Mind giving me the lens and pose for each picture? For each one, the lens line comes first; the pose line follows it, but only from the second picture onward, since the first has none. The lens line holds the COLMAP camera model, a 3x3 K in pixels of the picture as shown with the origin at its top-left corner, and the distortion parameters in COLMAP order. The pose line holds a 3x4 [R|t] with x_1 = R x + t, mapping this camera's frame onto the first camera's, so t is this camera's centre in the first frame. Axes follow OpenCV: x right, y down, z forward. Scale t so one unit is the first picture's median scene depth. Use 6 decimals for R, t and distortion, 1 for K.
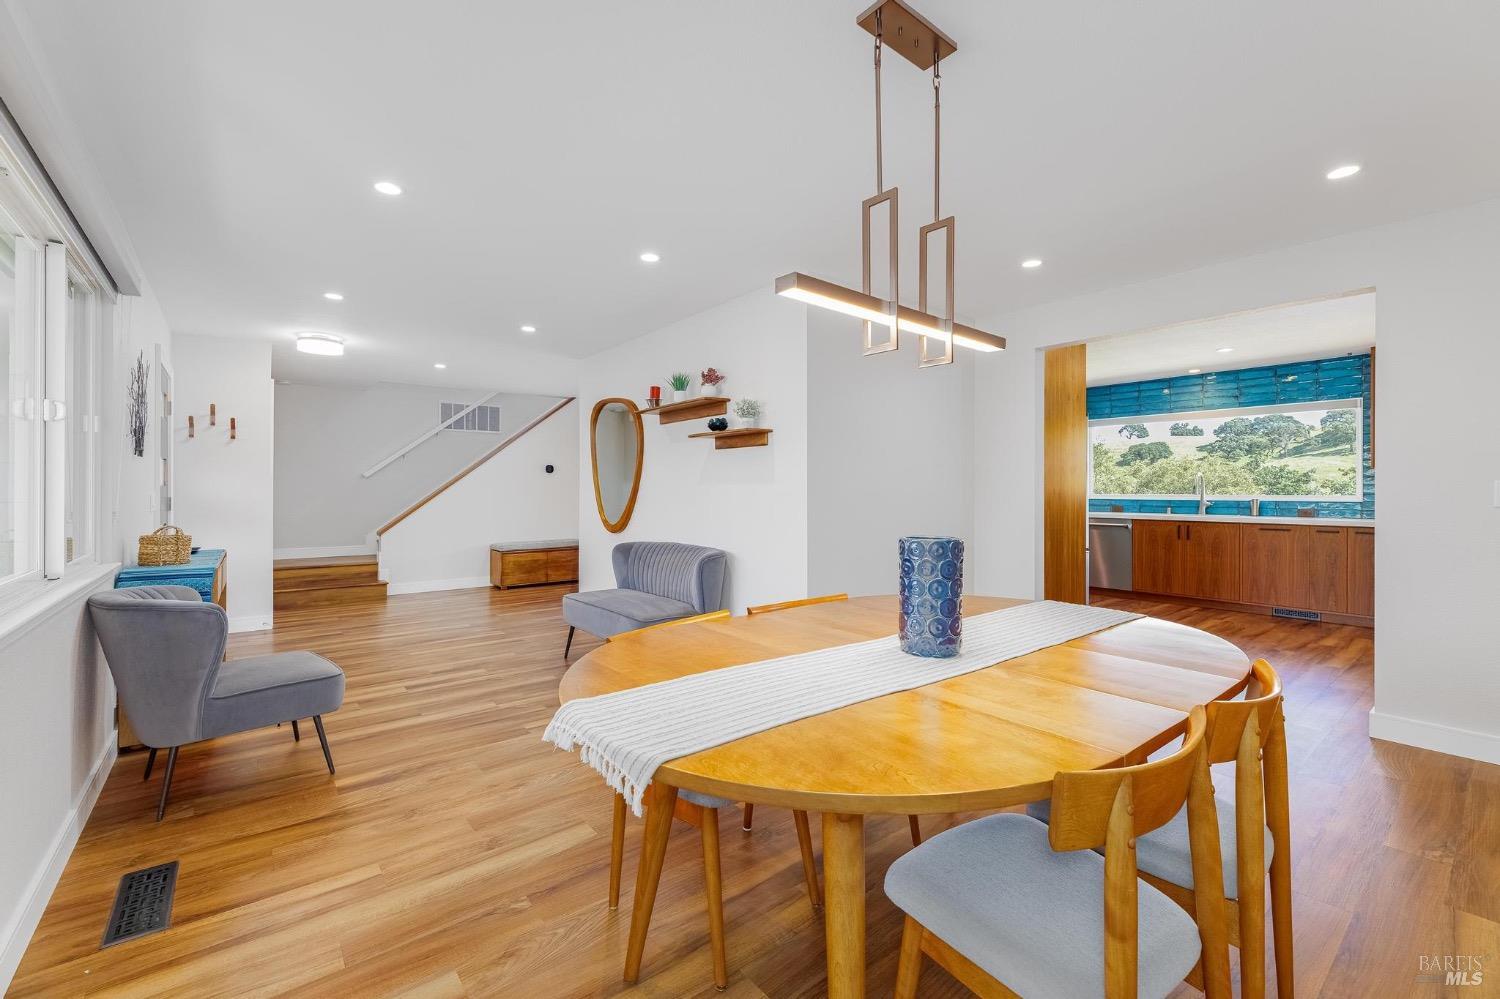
lens RADIAL K [[611.2, 0, 745.7], [0, 611.2, 487.2], [0, 0, 1]] dist [-0.003272, -0.000300]
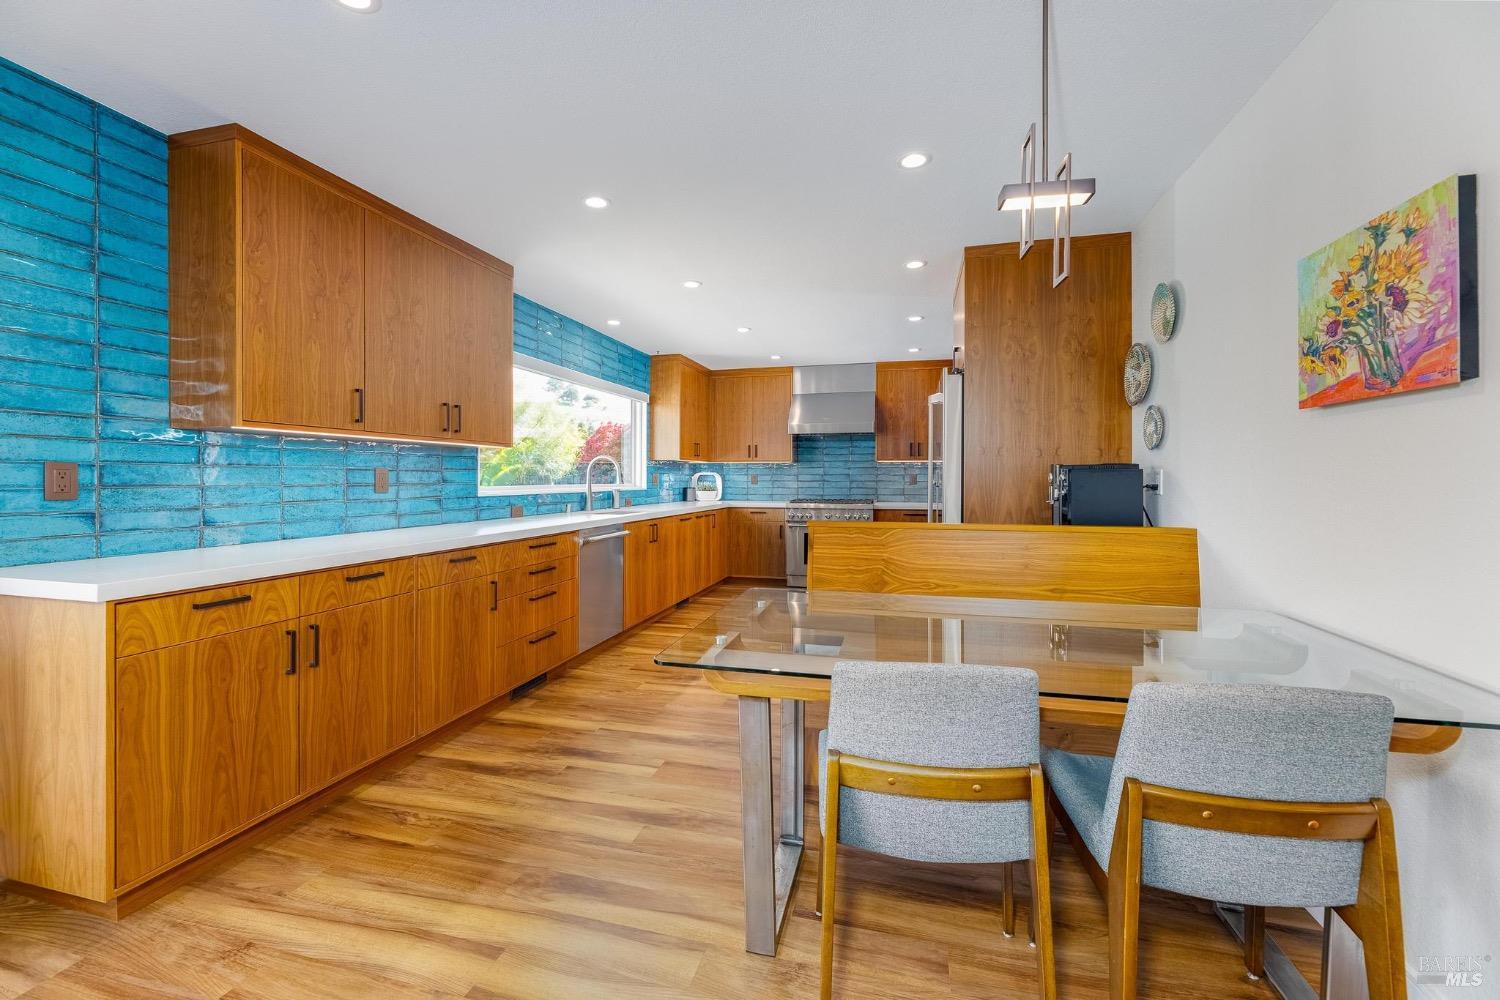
lens RADIAL K [[607.2, 0, 777.4], [0, 607.2, 475.7], [0, 0, 1]] dist [-0.000689, -0.000014]
pose [[-0.626010, 0.001460, 0.779813, 0.019363], [-0.003891, 0.999980, -0.004995, 0.003326], [-0.779805, -0.006161, -0.625992, 1.303616]]
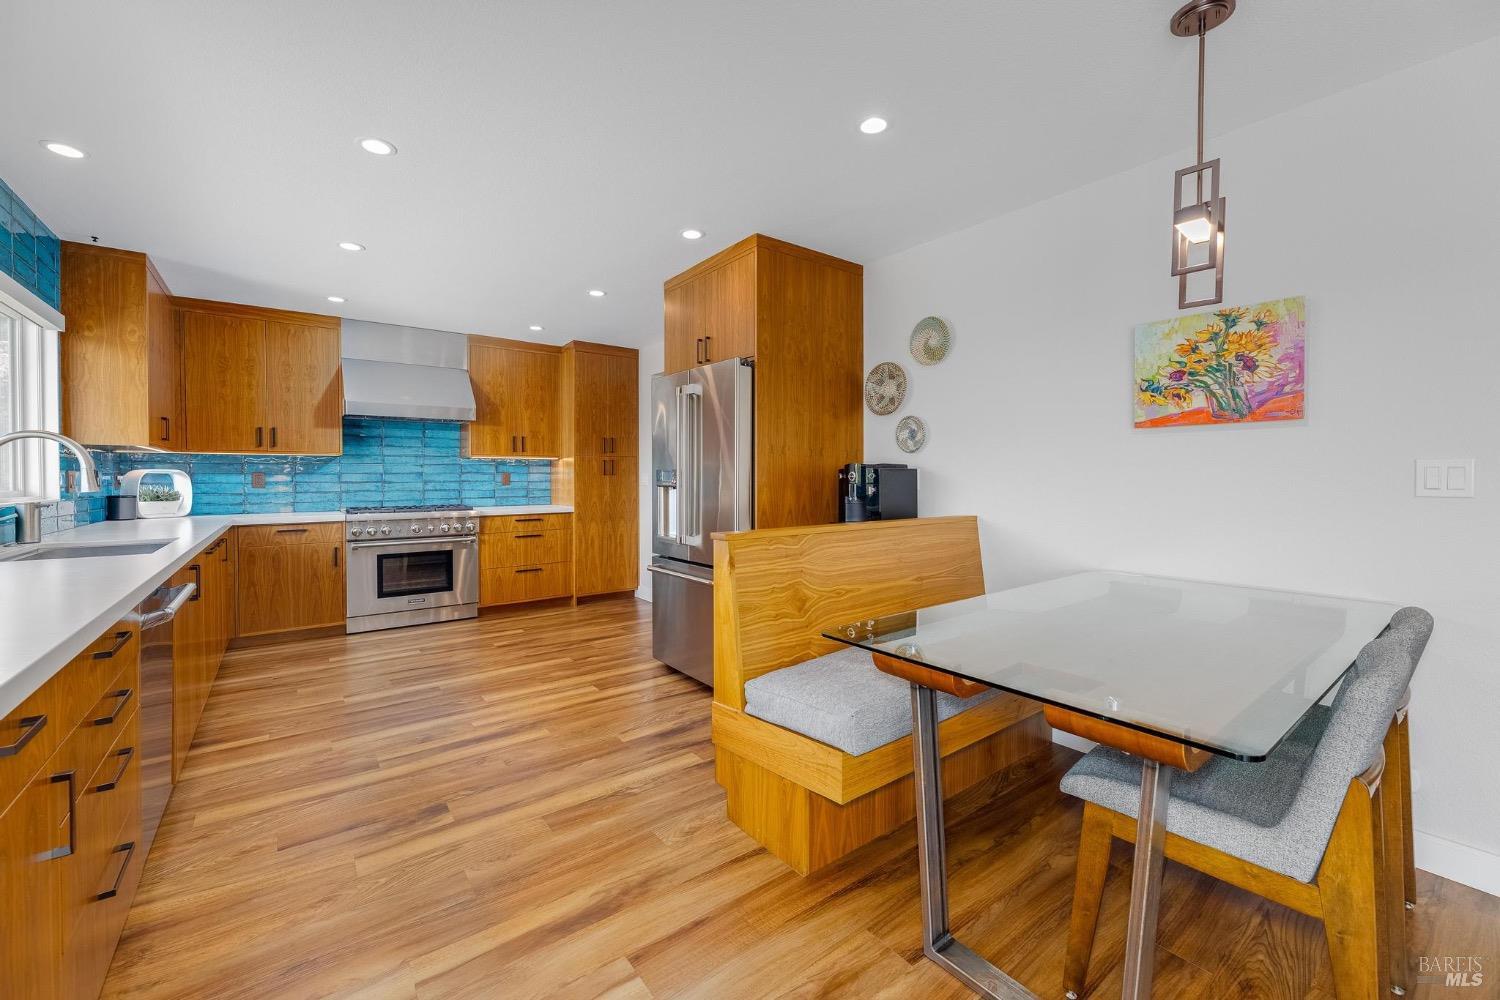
lens RADIAL K [[594.2, 0, 755.9], [0, 594.2, 482.4], [0, 0, 1]] dist [-0.001157, 0.000093]
pose [[-0.999966, 0.001969, 0.007985, 0.321476], [0.002018, 0.999979, 0.006125, 0.003794], [-0.007973, 0.006141, -0.999949, 1.338067]]
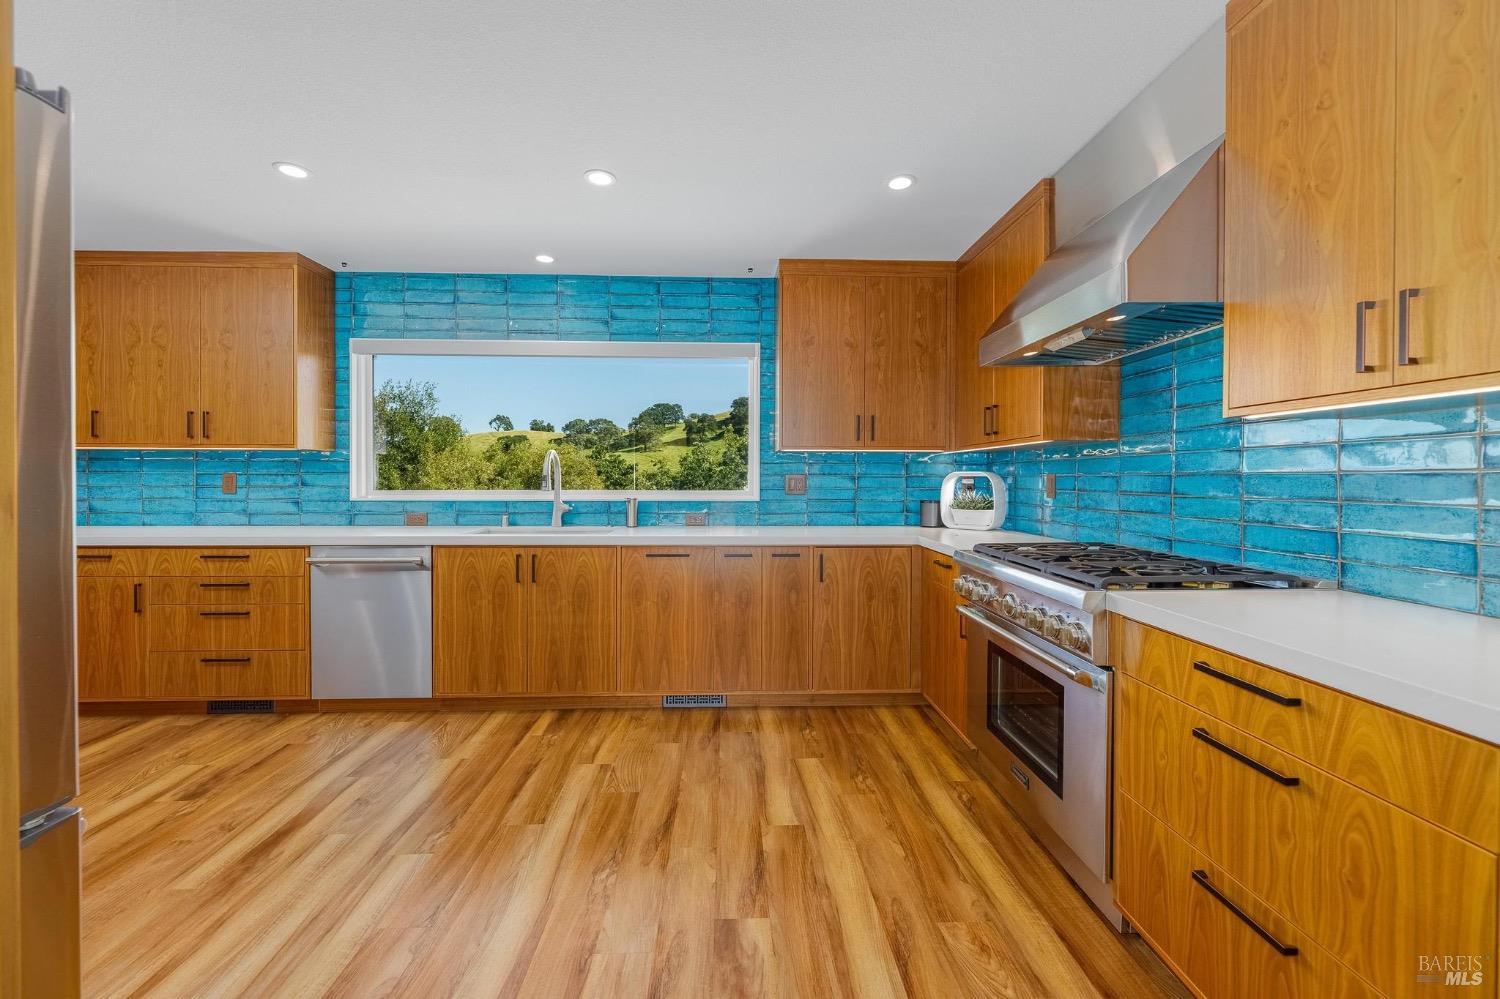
lens RADIAL K [[611.2, 0, 745.7], [0, 611.2, 487.2], [0, 0, 1]] dist [-0.003272, -0.000300]
pose [[0.584267, -0.012469, 0.811466, 0.402793], [-0.004236, 0.999821, 0.018413, -0.002799], [-0.811551, -0.014196, 0.584110, 0.542827]]
